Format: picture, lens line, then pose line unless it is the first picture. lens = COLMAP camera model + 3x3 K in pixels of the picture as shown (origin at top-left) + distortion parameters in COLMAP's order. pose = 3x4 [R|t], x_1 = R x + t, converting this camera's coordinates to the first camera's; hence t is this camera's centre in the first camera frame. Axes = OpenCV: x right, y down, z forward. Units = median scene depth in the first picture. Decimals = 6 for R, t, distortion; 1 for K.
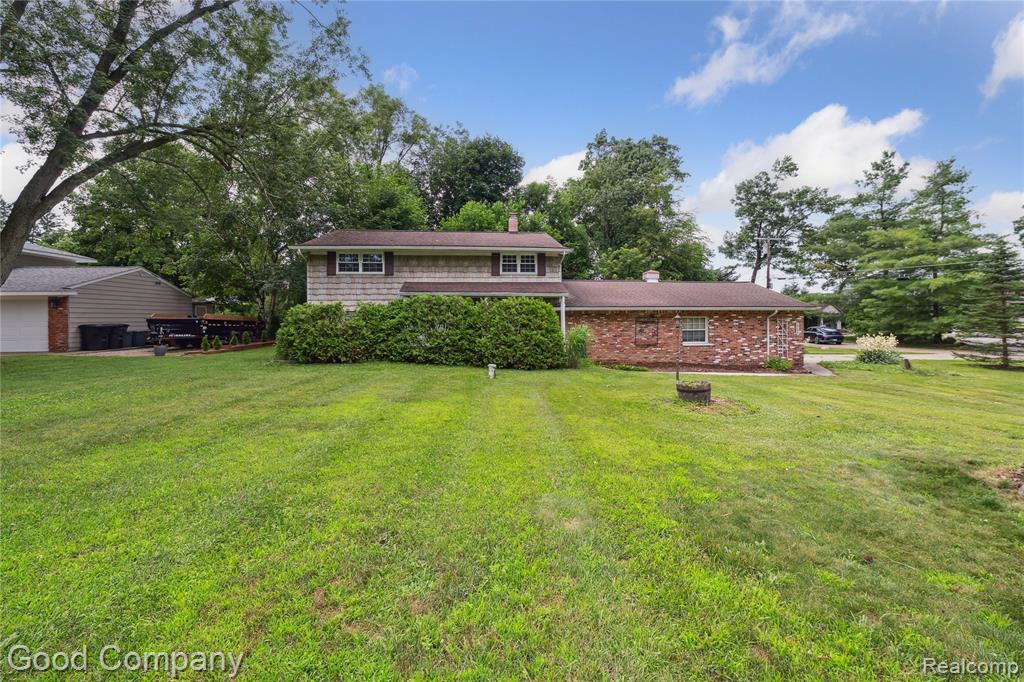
lens RADIAL K [[411.9, 0, 517.7], [0, 411.9, 322.1], [0, 0, 1]] dist [-0.008953, -0.000256]
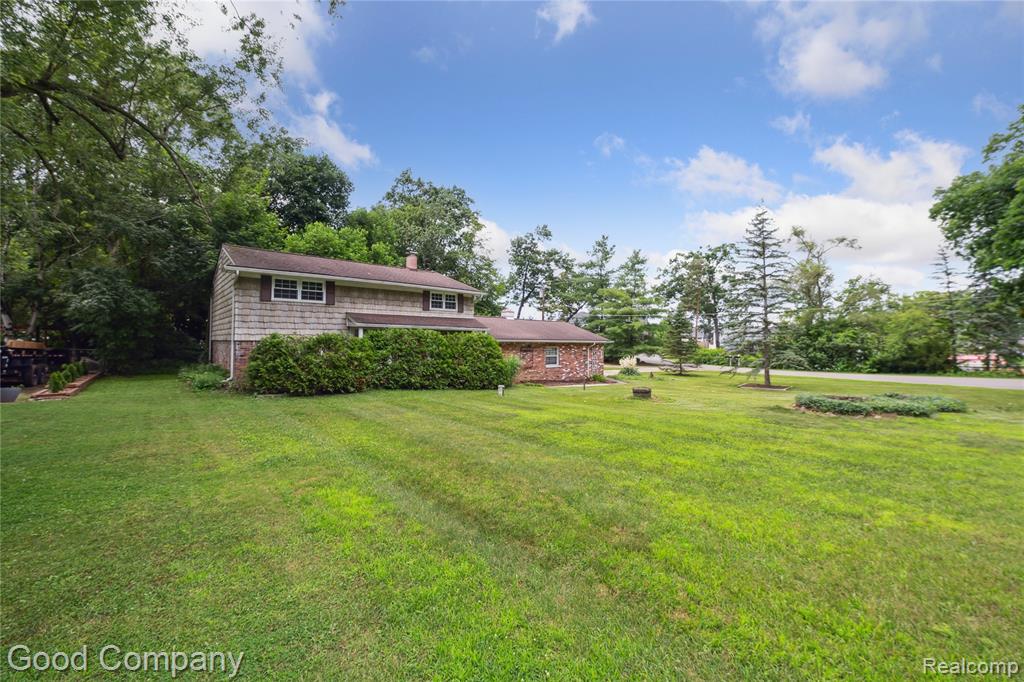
lens RADIAL K [[405.7, 0, 515.6], [0, 405.7, 340.9], [0, 0, 1]] dist [-0.000161, -0.000116]
pose [[0.813885, 0.011248, 0.580916, -0.466795], [-0.004190, 0.999900, -0.013490, -0.013654], [-0.581010, 0.008545, 0.813851, -0.053134]]
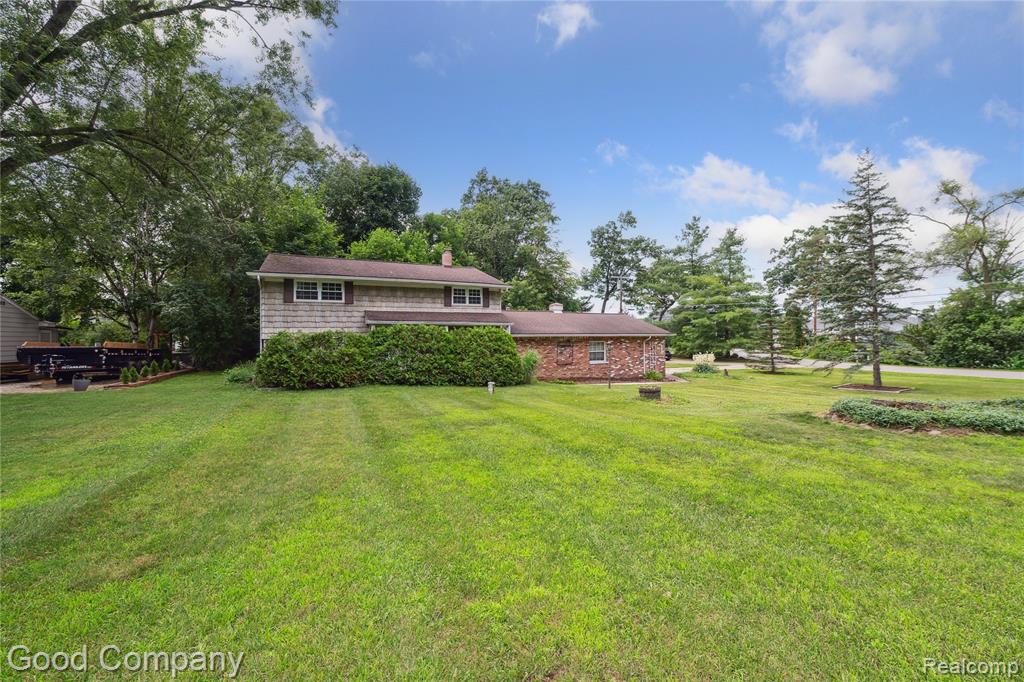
lens RADIAL K [[409.4, 0, 516.9], [0, 409.4, 342.5], [0, 0, 1]] dist [-0.003070, -0.000468]
pose [[0.936406, -0.007884, 0.350829, -0.251890], [0.009595, 0.999949, -0.003141, -0.007392], [-0.350786, 0.006307, 0.936434, -0.111772]]
